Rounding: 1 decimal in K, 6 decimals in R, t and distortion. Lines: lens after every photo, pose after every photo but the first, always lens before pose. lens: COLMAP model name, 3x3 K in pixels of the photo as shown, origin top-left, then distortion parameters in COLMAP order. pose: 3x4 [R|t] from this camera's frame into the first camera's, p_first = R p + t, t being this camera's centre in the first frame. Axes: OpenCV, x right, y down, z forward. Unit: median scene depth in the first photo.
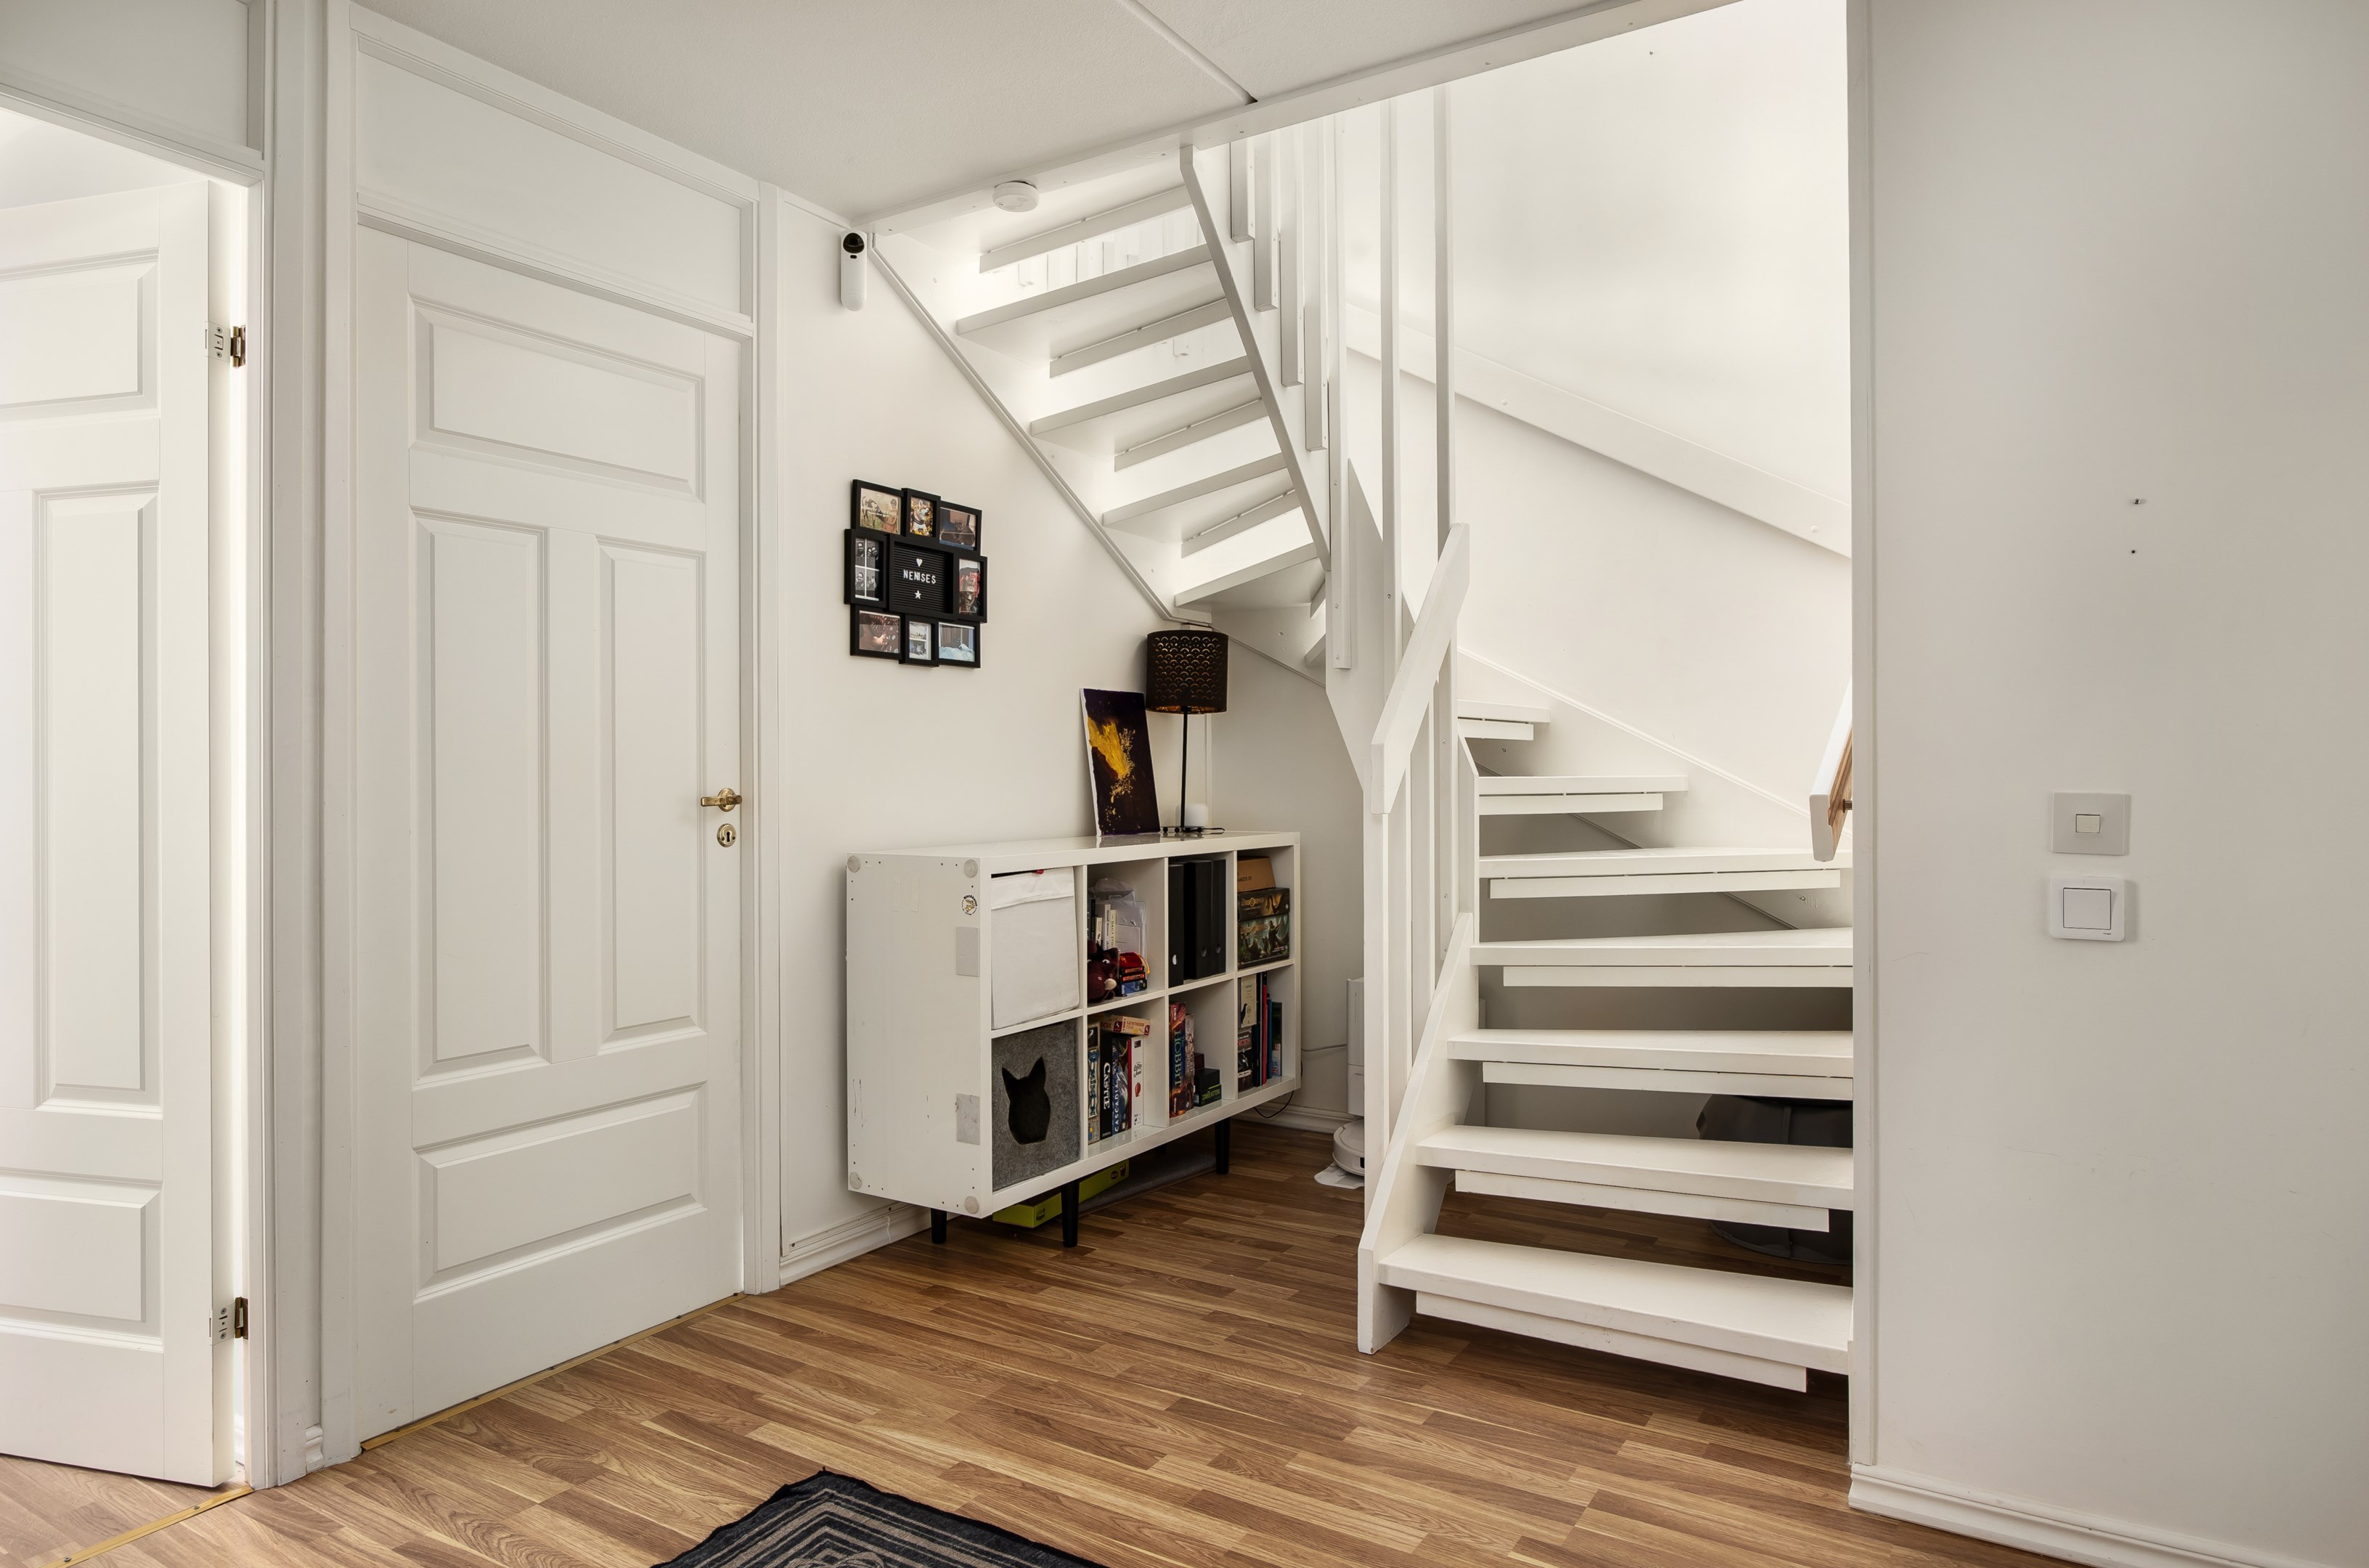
lens RADIAL K [[1426.0, 0, 1184.5], [0, 1426.0, 784.0], [0, 0, 1]] dist [-0.003847, 0.000676]
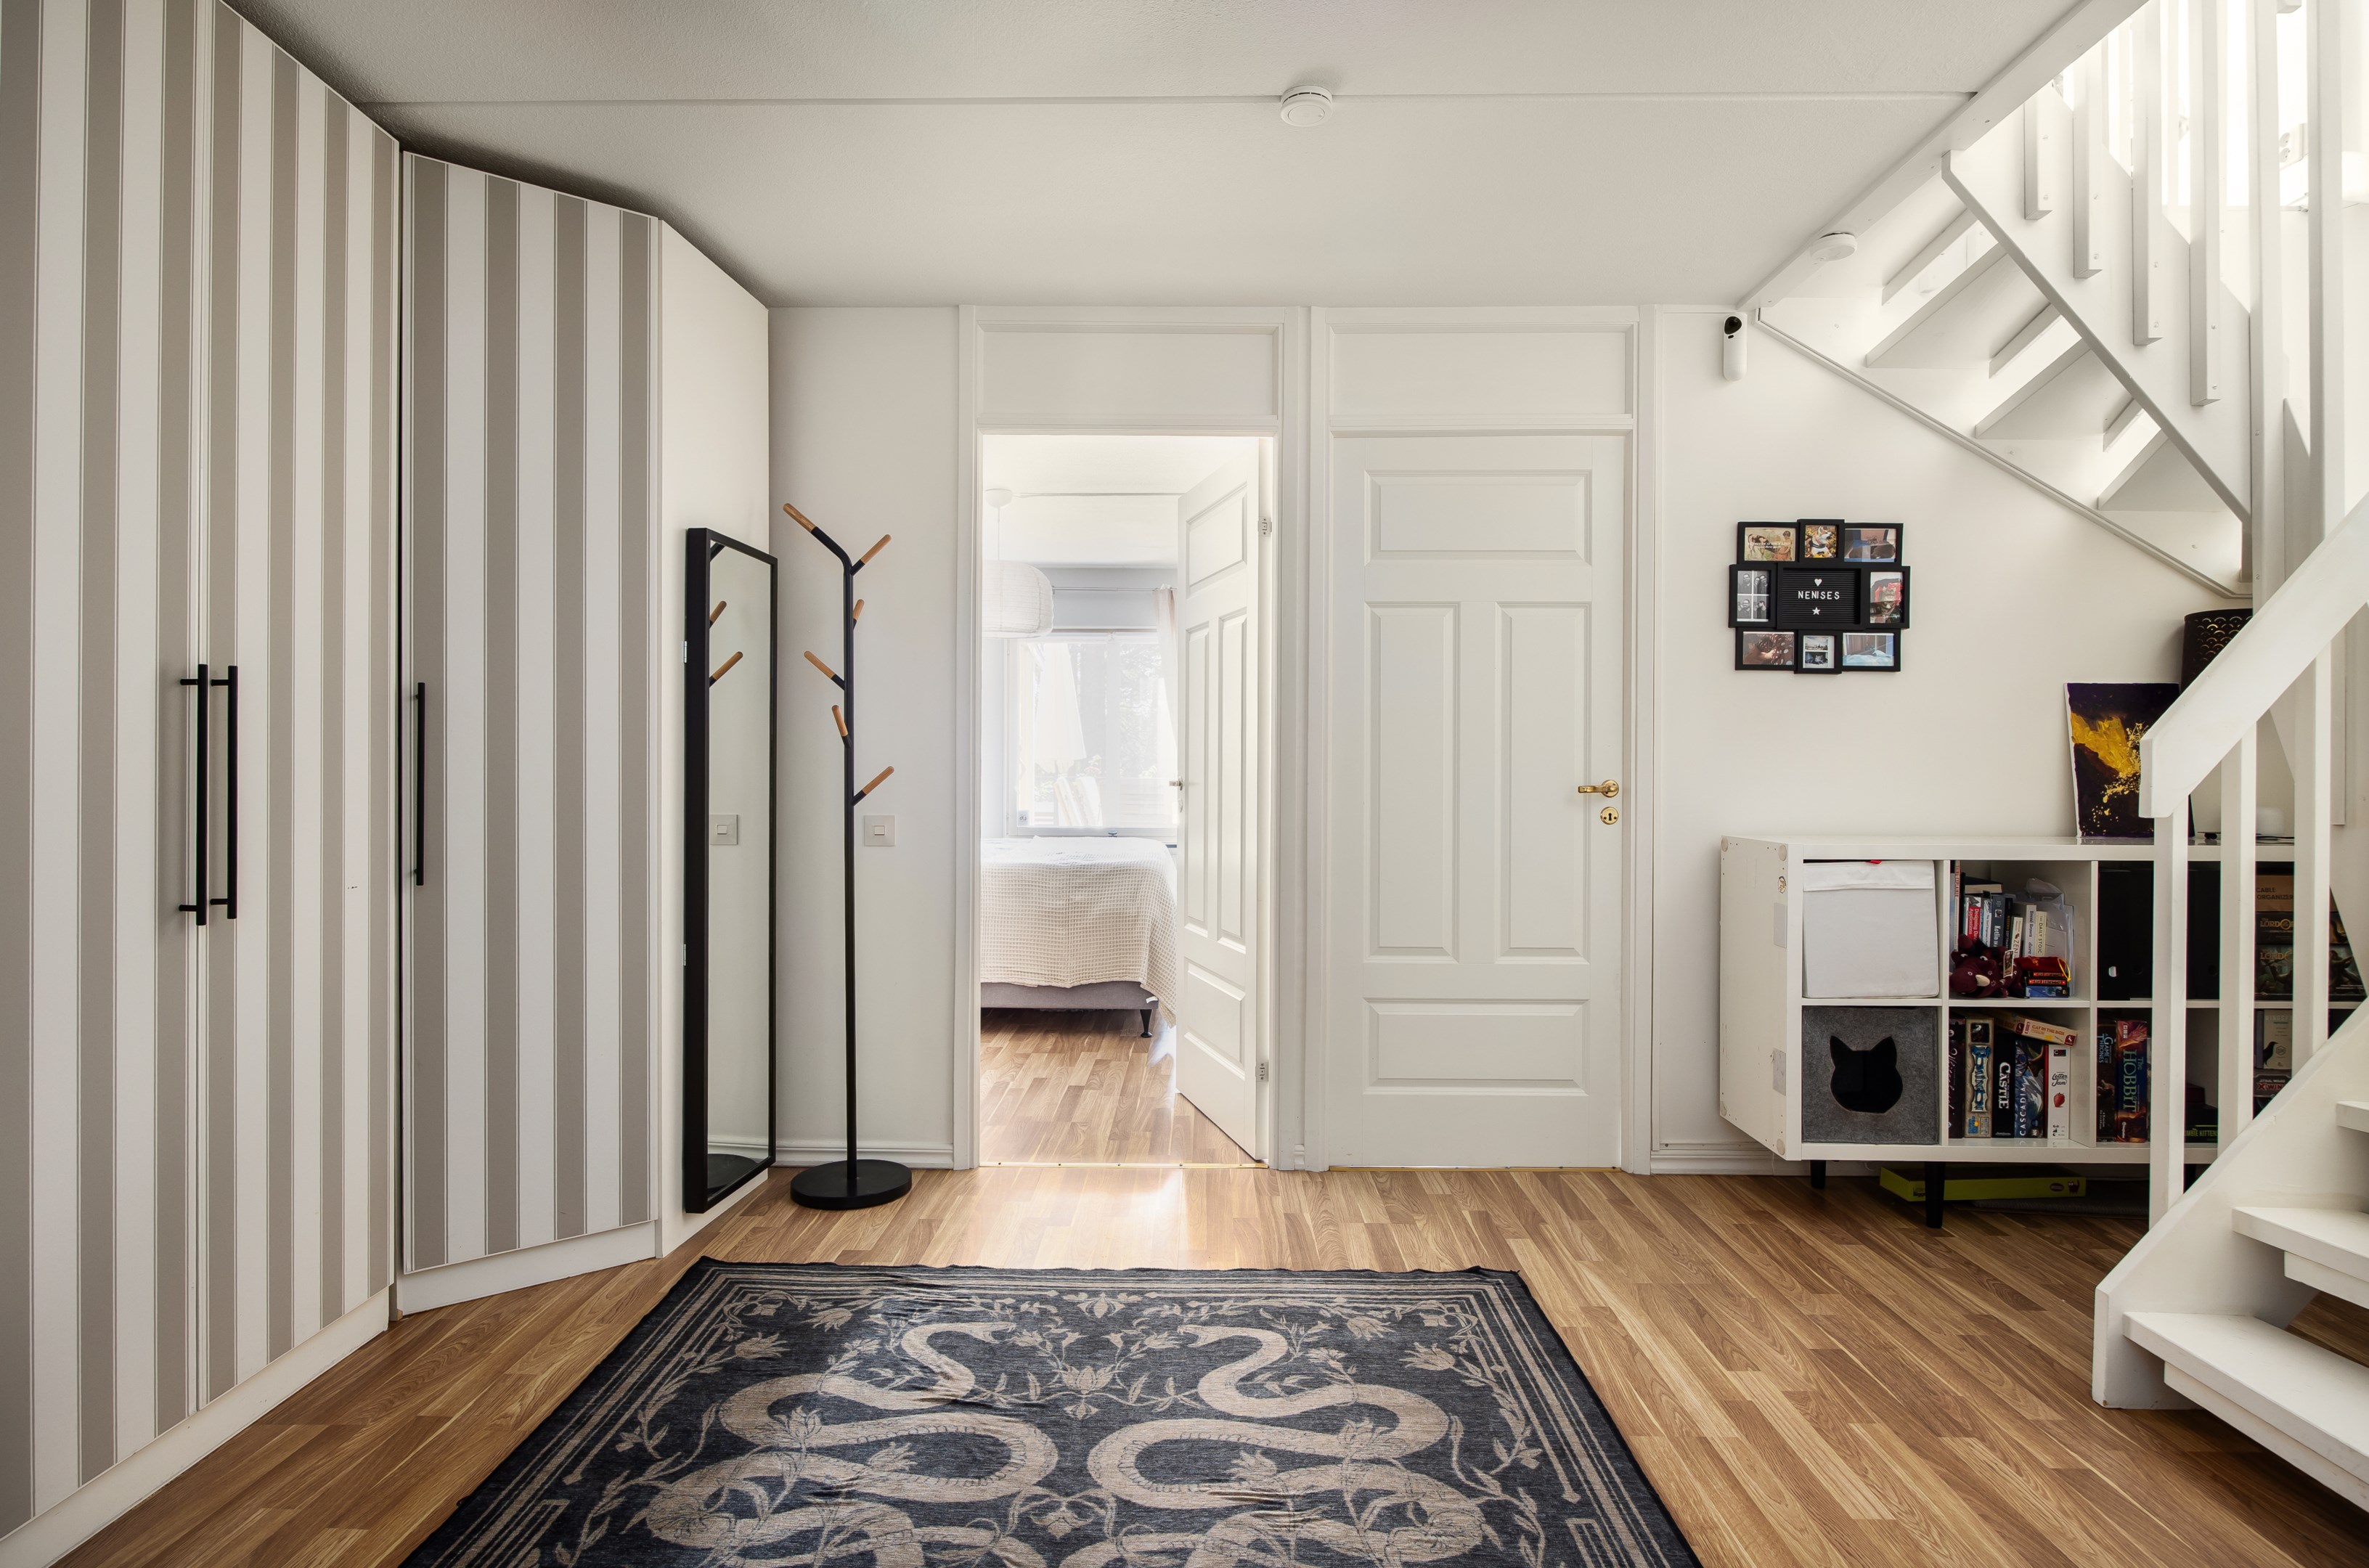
lens RADIAL K [[1247.6, 0, 1184.5], [0, 1247.6, 784.0], [0, 0, 1]] dist [-0.000266, 0.000740]
pose [[0.517602, 0.016517, -0.855462, 0.423087], [-0.012654, 0.999852, 0.011648, -0.001353], [0.855528, 0.004796, 0.517734, 0.065955]]
